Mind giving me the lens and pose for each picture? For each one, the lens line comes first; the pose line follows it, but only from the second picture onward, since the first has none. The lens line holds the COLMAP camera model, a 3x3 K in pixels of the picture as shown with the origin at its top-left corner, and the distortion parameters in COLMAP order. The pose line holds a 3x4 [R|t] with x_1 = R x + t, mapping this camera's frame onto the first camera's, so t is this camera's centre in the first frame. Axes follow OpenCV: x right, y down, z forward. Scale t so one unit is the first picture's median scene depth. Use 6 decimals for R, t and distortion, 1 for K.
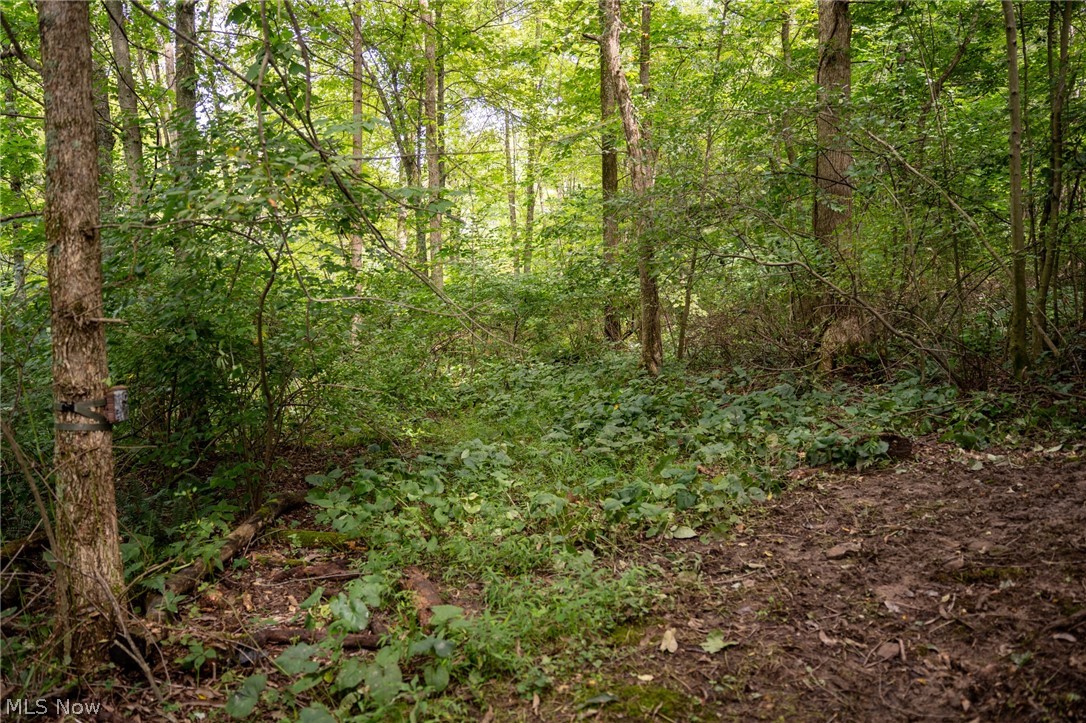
lens RADIAL K [[872.7, 0, 547.8], [0, 872.7, 368.0], [0, 0, 1]] dist [-0.105369, 0.076132]
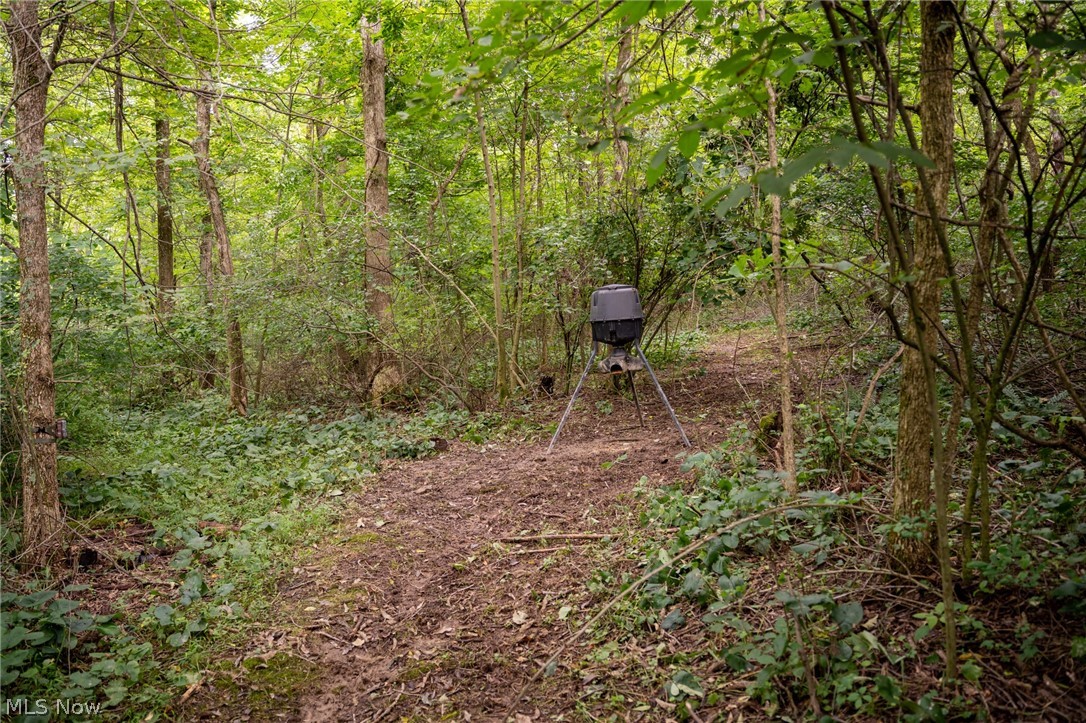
lens RADIAL K [[872.7, 0, 542.7], [0, 872.7, 363.0], [0, 0, 1]] dist [-0.105369, 0.076132]
pose [[0.853770, -0.013920, 0.520465, -0.285390], [0.043998, 0.997996, -0.045482, 0.016026], [-0.518789, 0.061730, 0.852671, -0.535828]]
